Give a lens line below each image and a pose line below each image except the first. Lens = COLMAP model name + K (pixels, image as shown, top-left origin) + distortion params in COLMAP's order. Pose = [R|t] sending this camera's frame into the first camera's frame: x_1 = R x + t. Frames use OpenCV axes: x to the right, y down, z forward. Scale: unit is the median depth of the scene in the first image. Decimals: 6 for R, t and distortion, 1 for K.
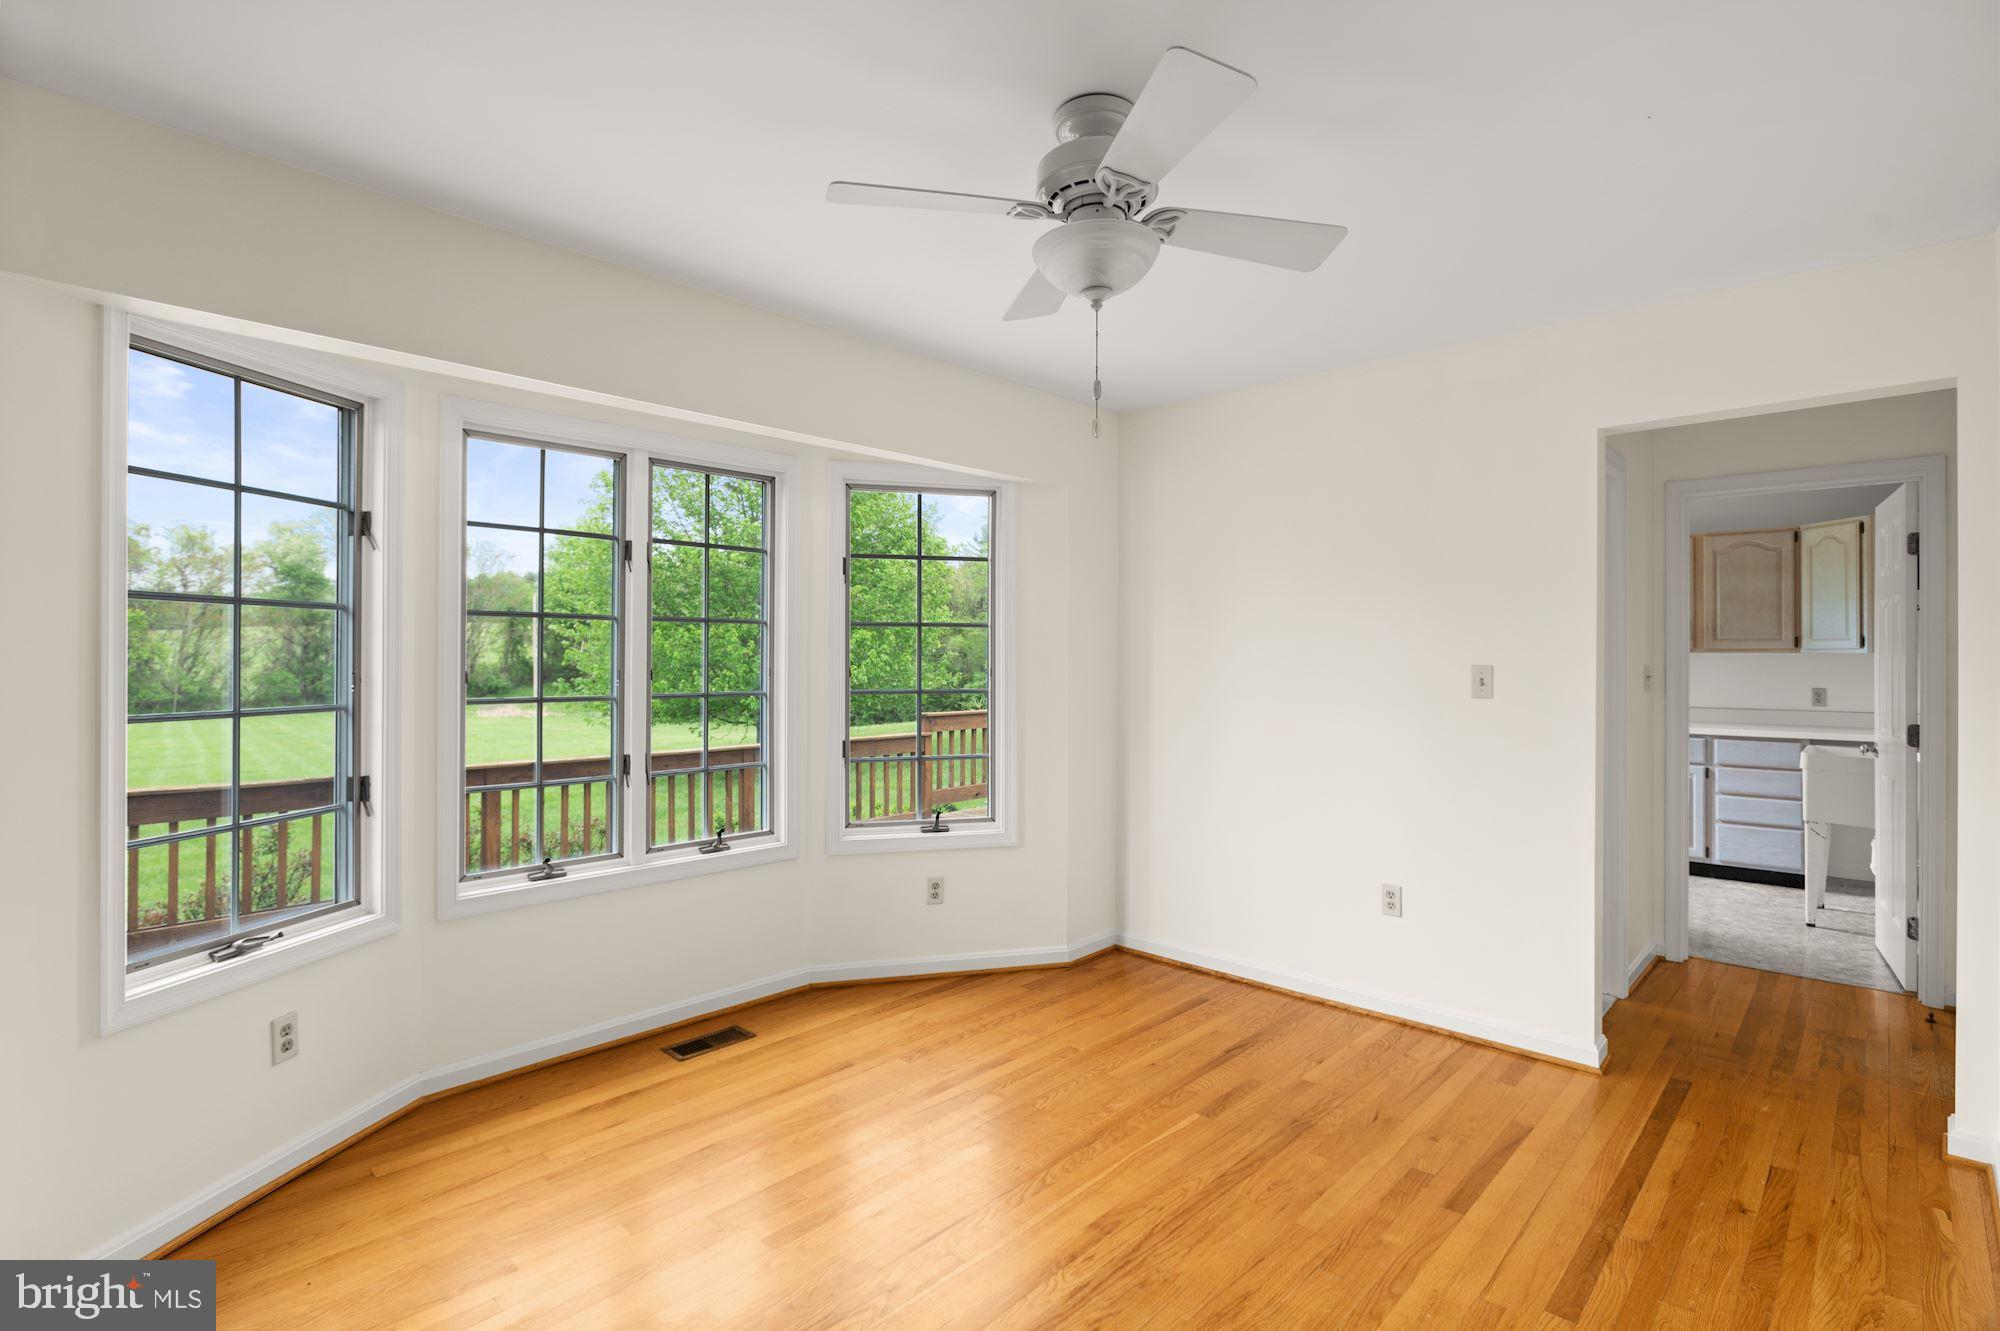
lens RADIAL K [[953.3, 0, 1003.5], [0, 953.3, 661.2], [0, 0, 1]] dist [-0.015779, 0.006888]
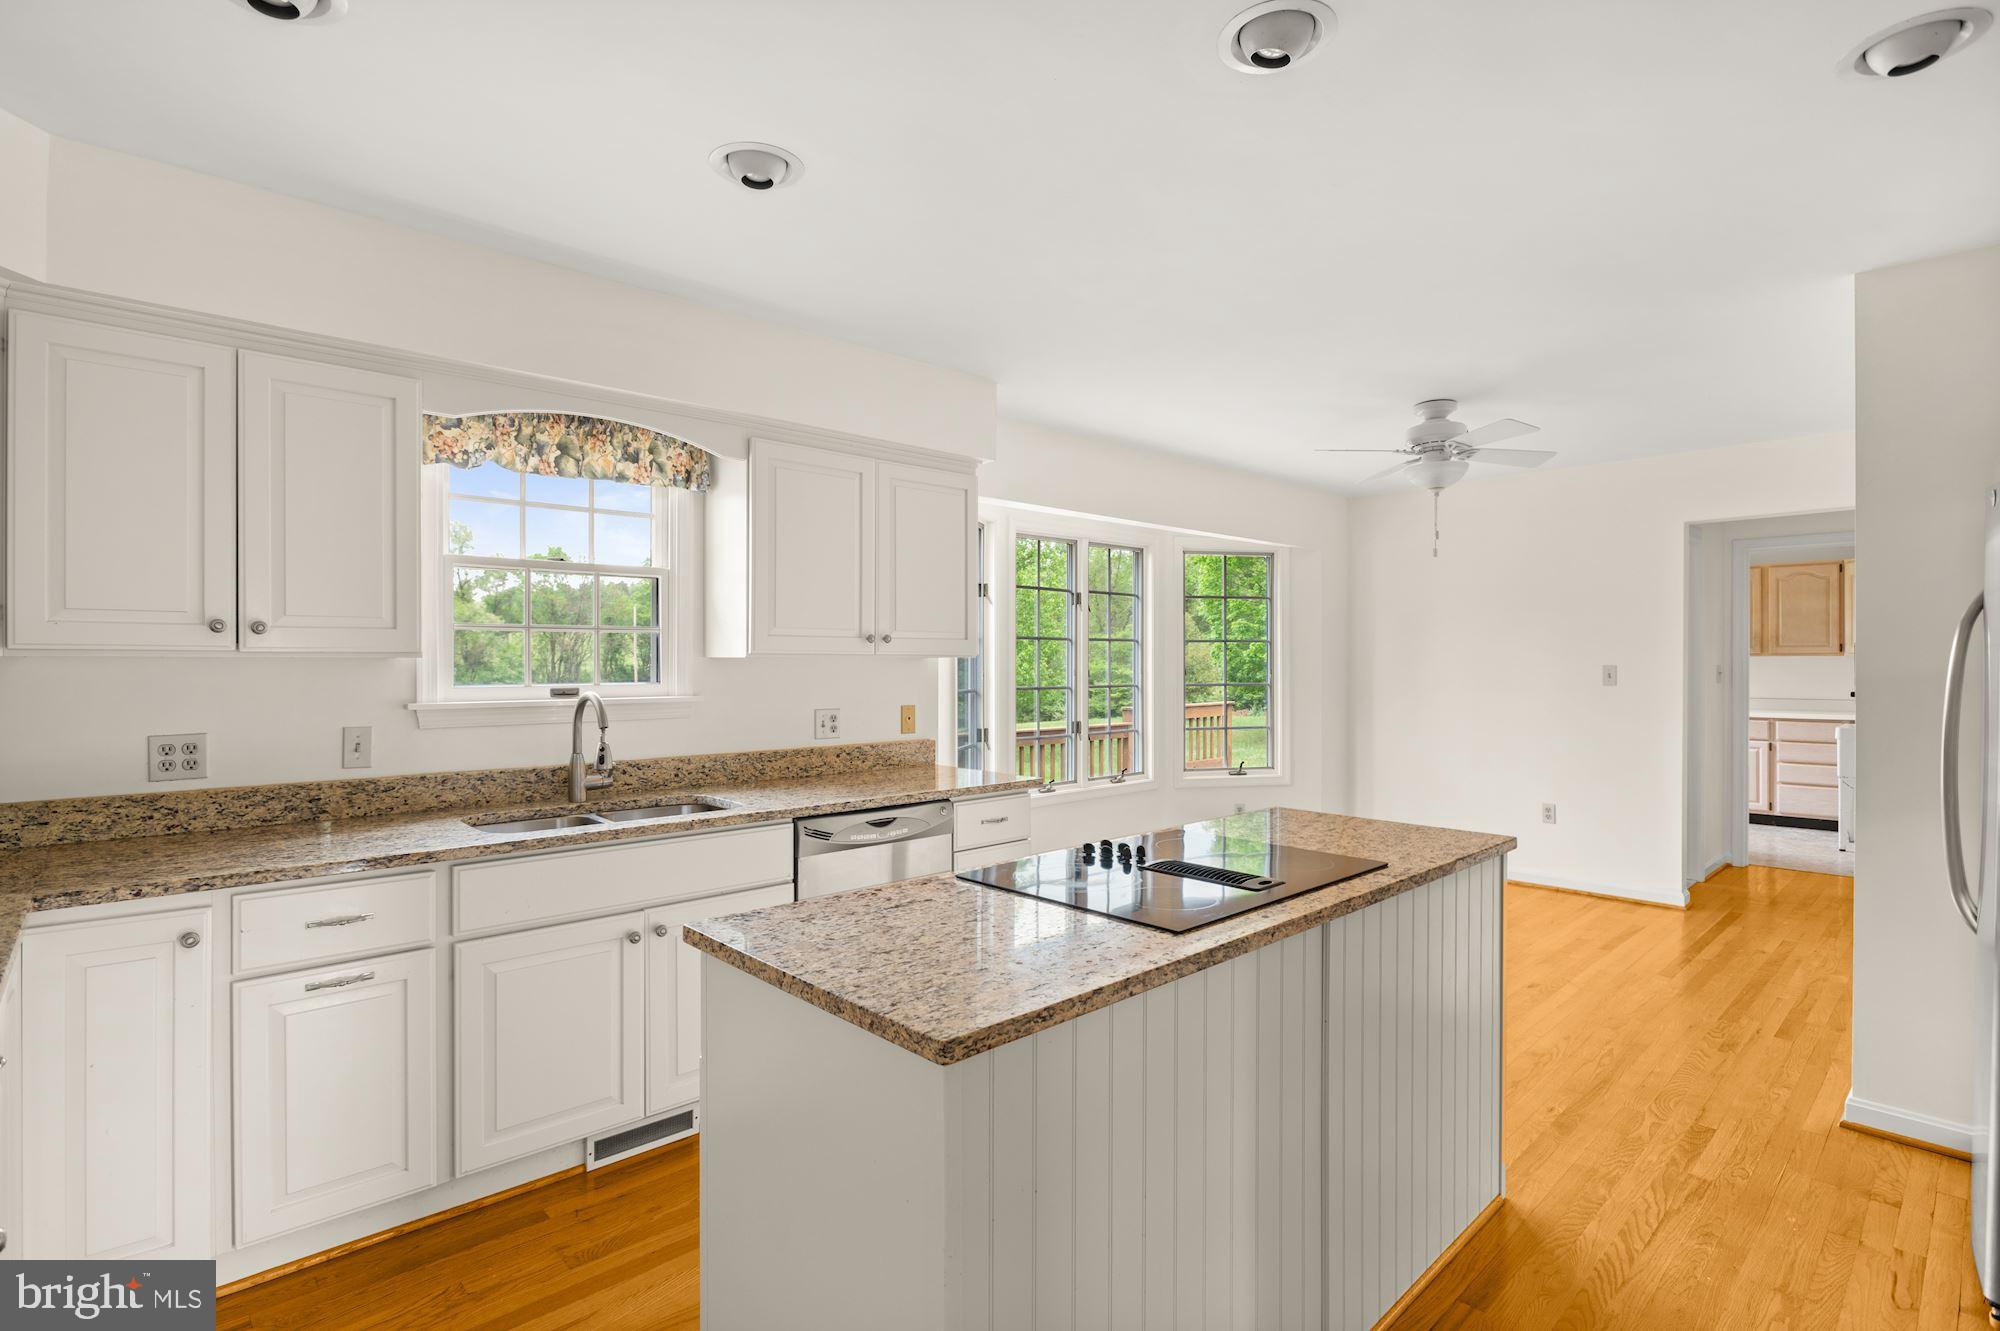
lens RADIAL K [[954.7, 0, 1007.3], [0, 954.7, 671.7], [0, 0, 1]] dist [-0.003992, -0.000407]
pose [[0.998215, -0.004077, -0.059586, -0.299978], [0.004389, 0.999977, 0.005101, 0.001451], [0.059564, -0.005353, 0.998210, -0.484452]]
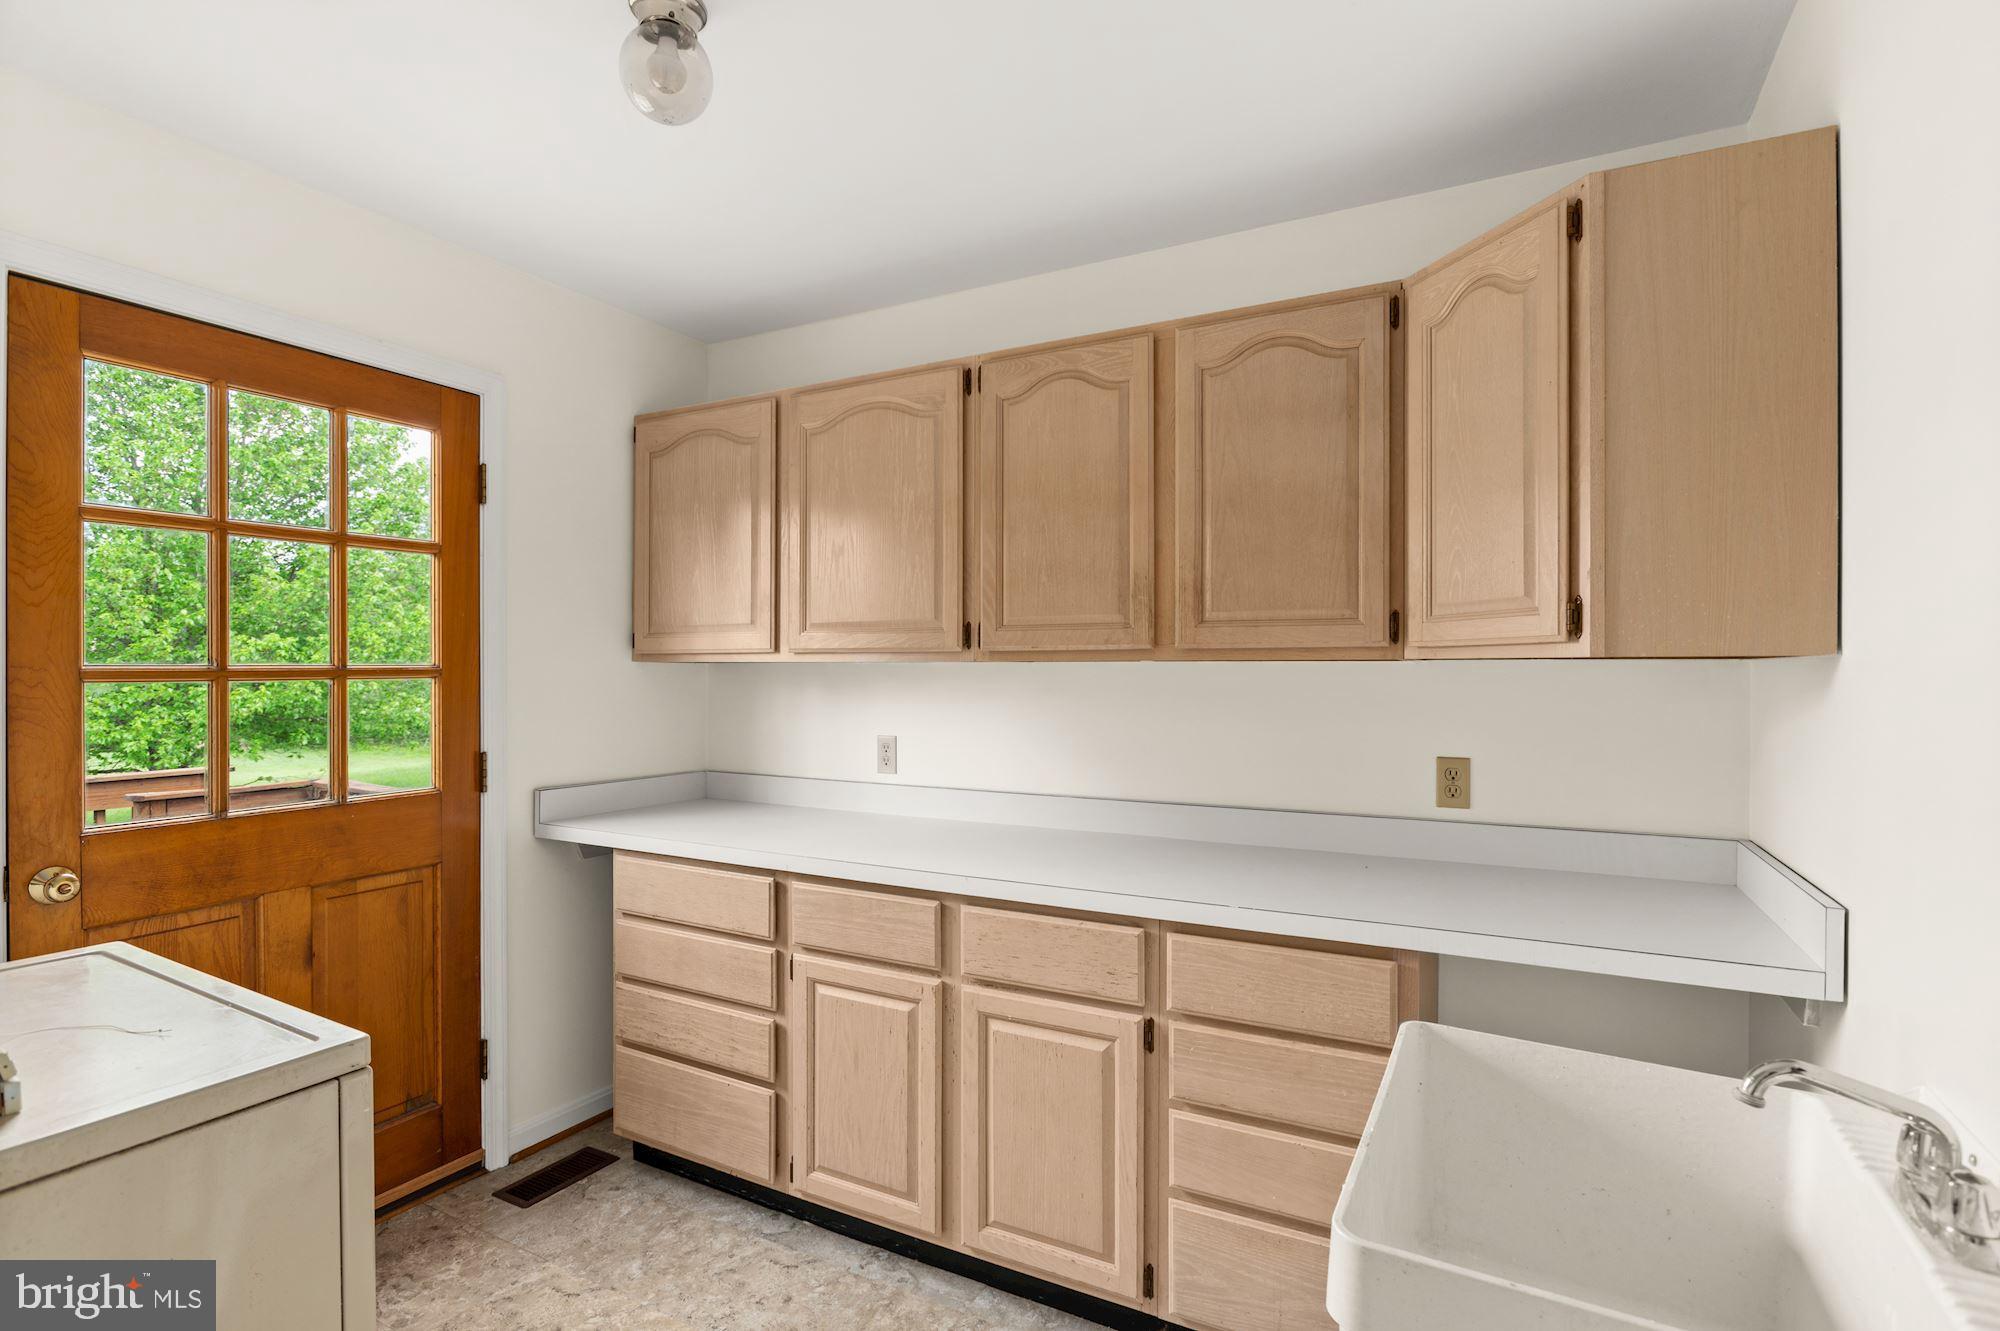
lens RADIAL K [[954.4, 0, 999.6], [0, 954.4, 678.8], [0, 0, 1]] dist [0.000814, 0.000089]
pose [[0.968125, 0.001665, 0.250463, 0.752180], [-0.002443, 0.999993, 0.002795, -0.003064], [-0.250456, -0.003318, 0.968122, 0.860952]]
